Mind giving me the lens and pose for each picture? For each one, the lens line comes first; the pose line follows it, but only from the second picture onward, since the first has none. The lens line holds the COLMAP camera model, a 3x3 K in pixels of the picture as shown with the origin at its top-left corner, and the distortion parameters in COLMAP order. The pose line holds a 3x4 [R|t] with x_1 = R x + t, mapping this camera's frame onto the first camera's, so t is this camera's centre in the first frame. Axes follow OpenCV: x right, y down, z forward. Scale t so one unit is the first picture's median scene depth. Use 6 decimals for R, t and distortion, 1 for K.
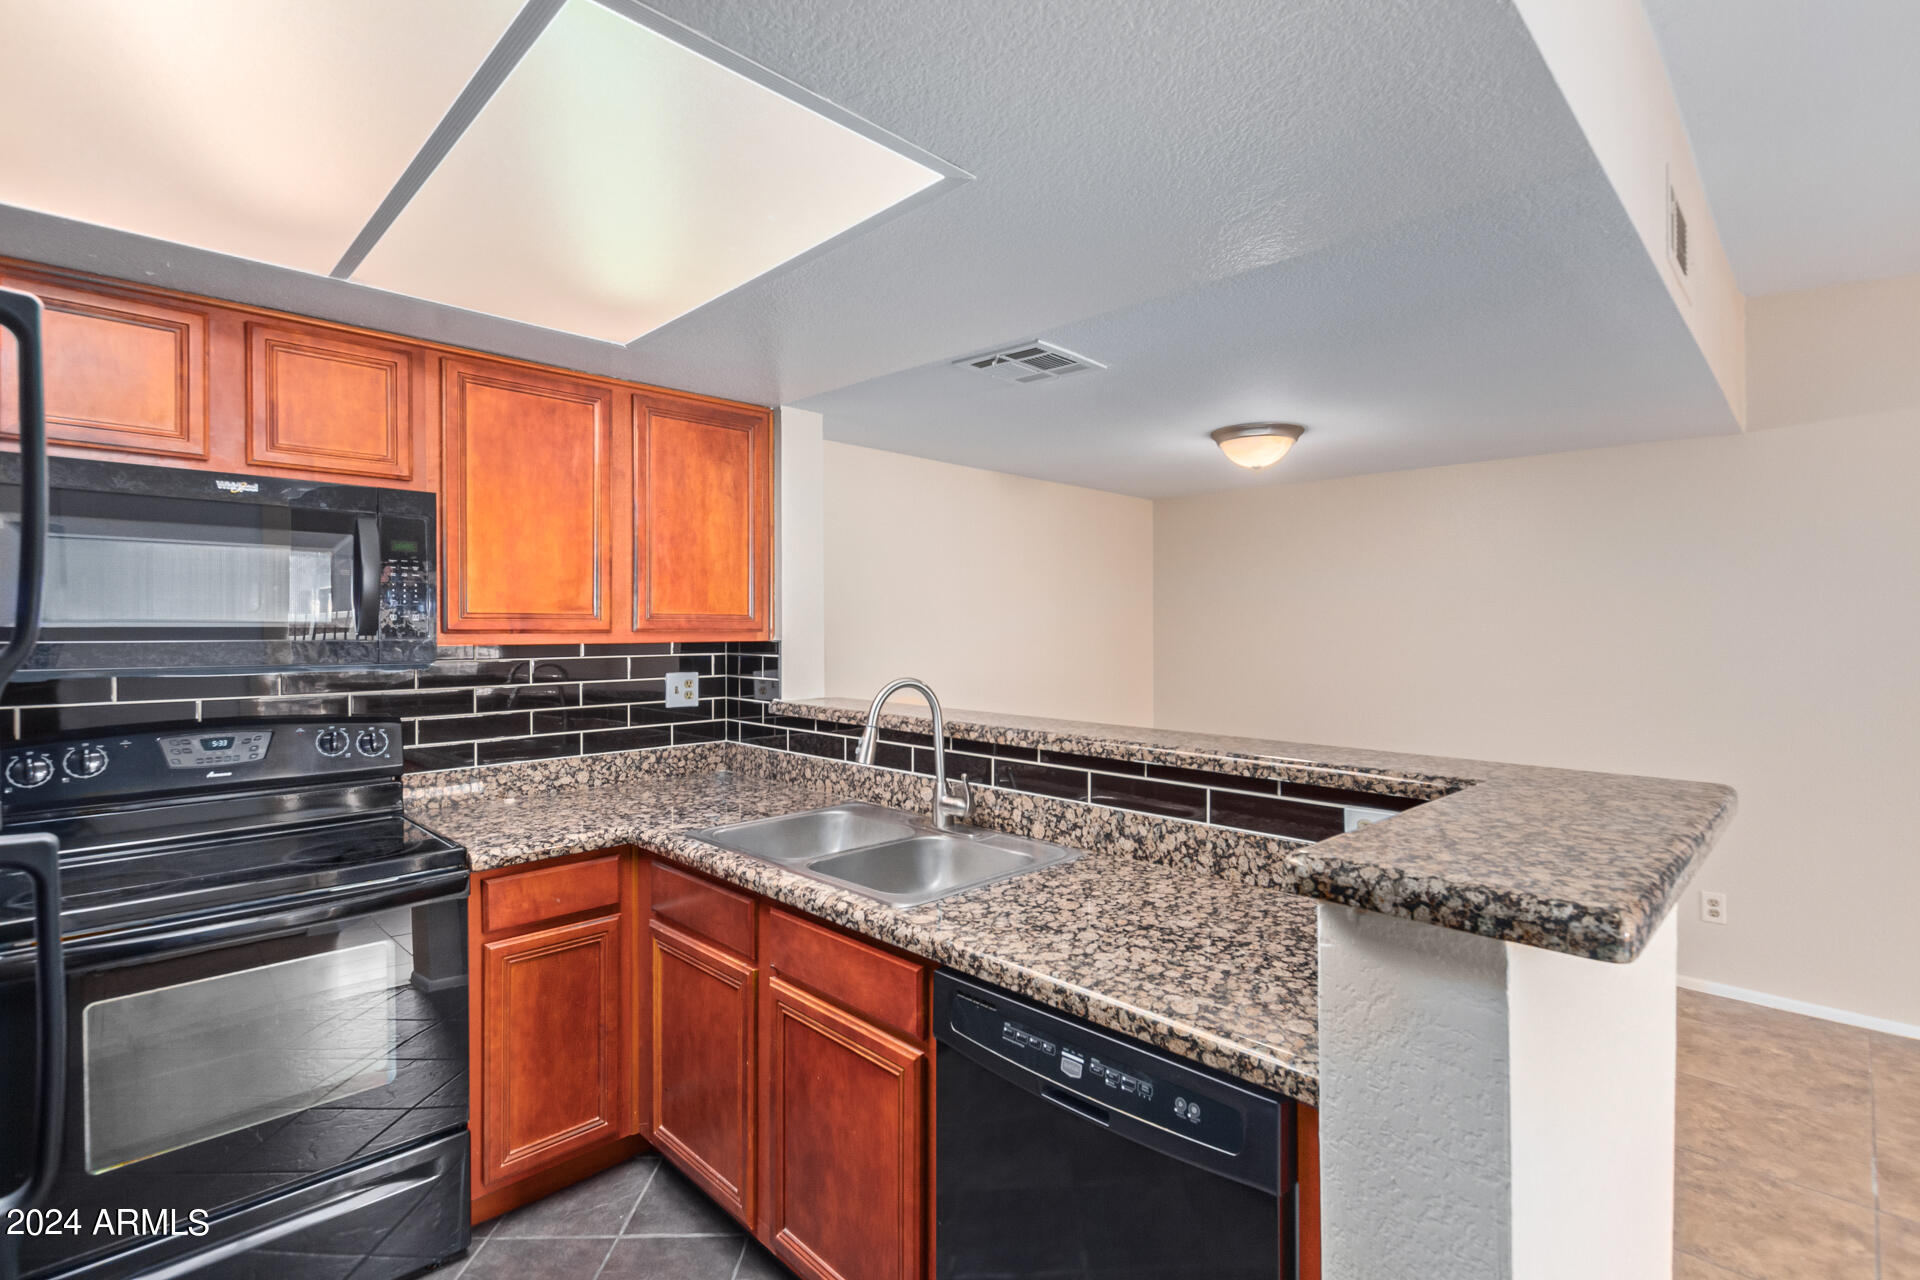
lens RADIAL K [[881.1, 0, 969.1], [0, 881.1, 636.1], [0, 0, 1]] dist [0.008517, -0.005762]
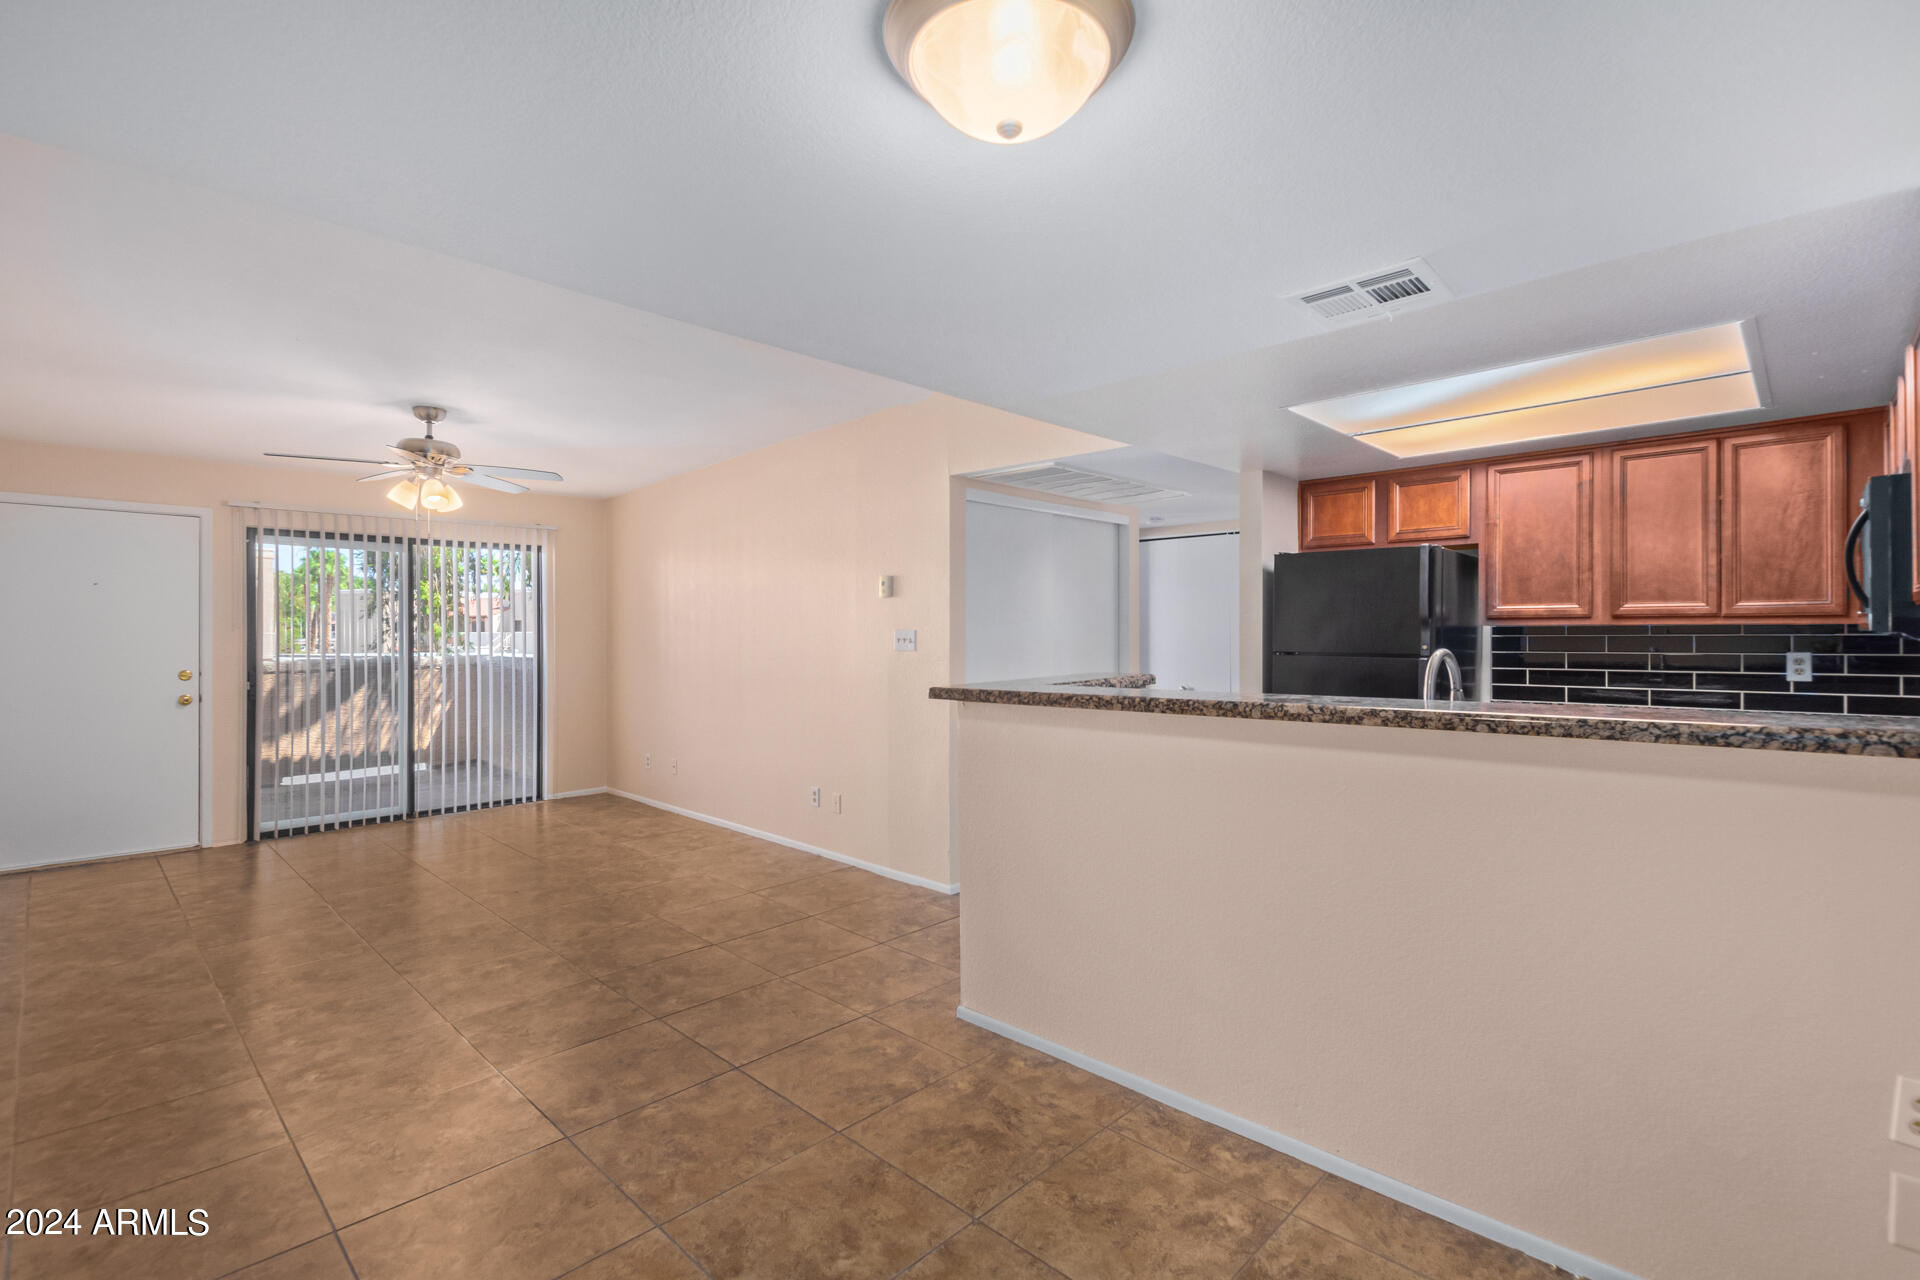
lens RADIAL K [[881.1, 0, 972.6], [0, 881.1, 636.3], [0, 0, 1]] dist [0.008517, -0.005762]
pose [[-0.999787, 0.007051, -0.019402, 0.543065], [0.006826, 0.999909, 0.011644, 0.014005], [0.019483, 0.011509, -0.999744, 2.122636]]
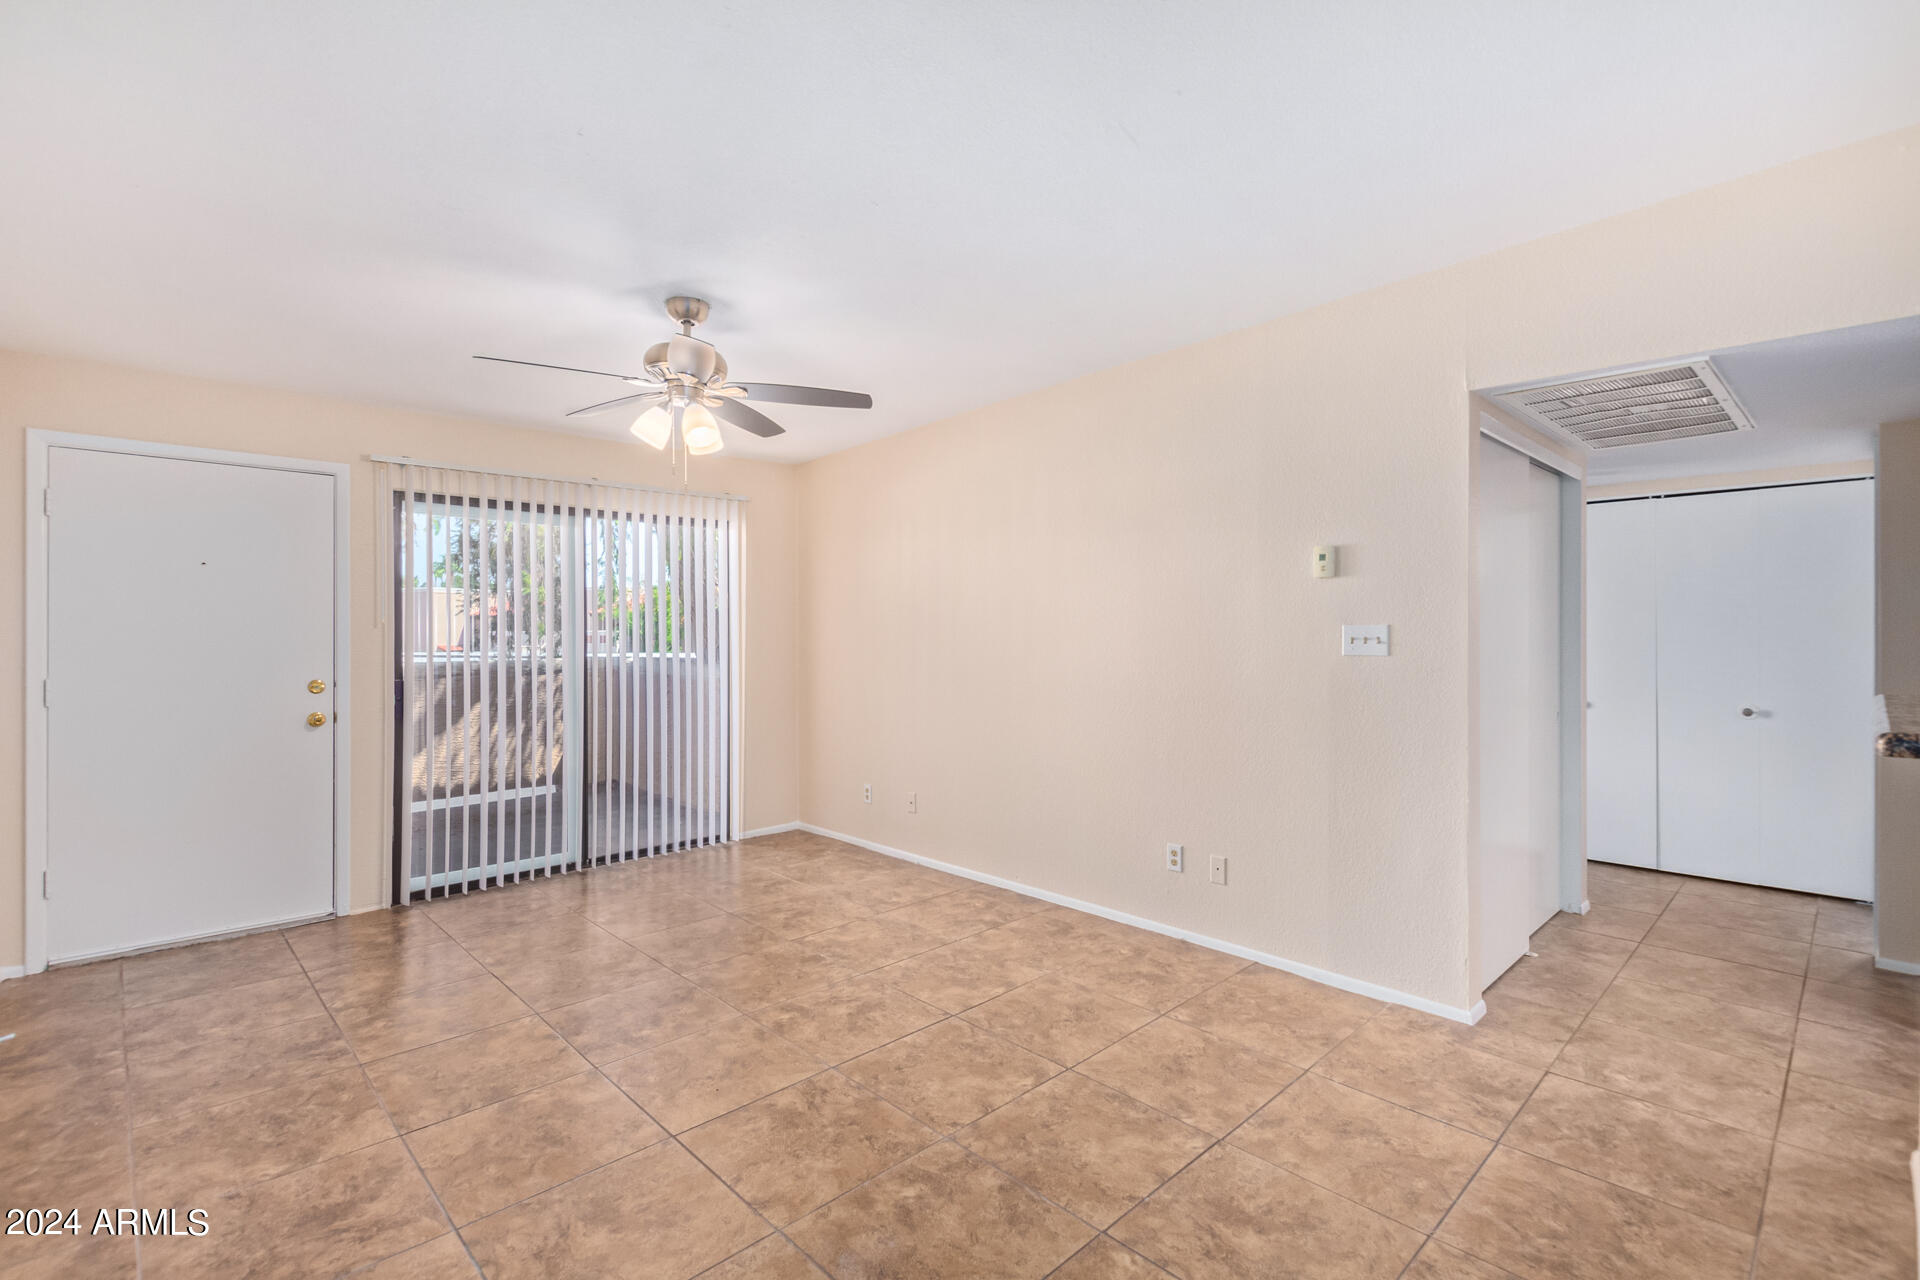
lens RADIAL K [[881.1, 0, 970.4], [0, 881.1, 635.8], [0, 0, 1]] dist [0.008517, -0.005762]
pose [[-0.999890, 0.007519, 0.012818, 1.329958], [0.007679, 0.999893, 0.012468, 0.017777], [-0.012723, 0.012565, -0.999840, 1.418117]]
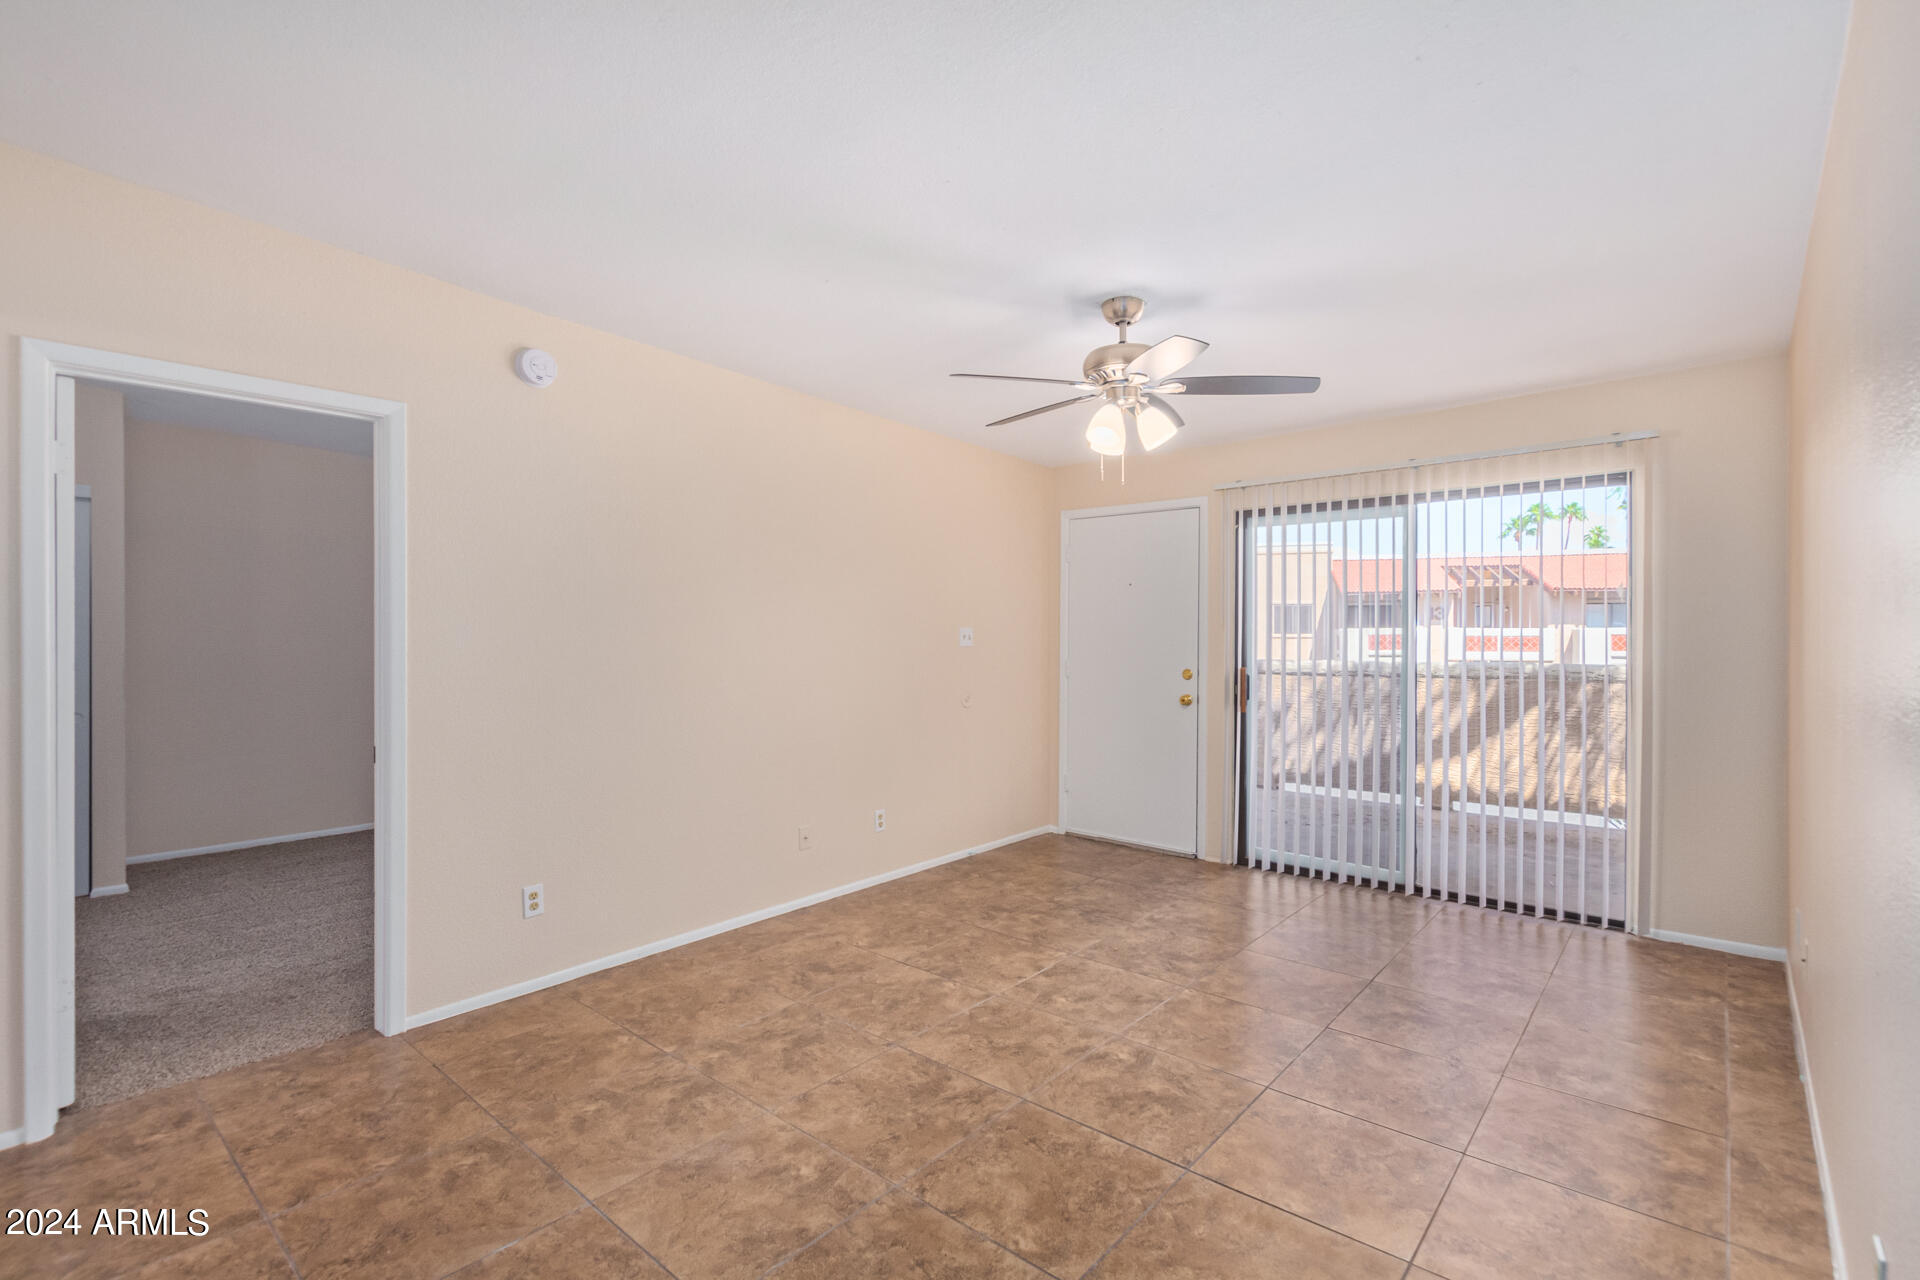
lens RADIAL K [[881.1, 0, 965.1], [0, 881.1, 634.4], [0, 0, 1]] dist [0.008517, -0.005762]
pose [[-0.069949, 0.002241, 0.997548, 0.366125], [0.008826, 0.999960, -0.001628, 0.028588], [-0.997512, 0.008691, -0.069966, 0.313237]]
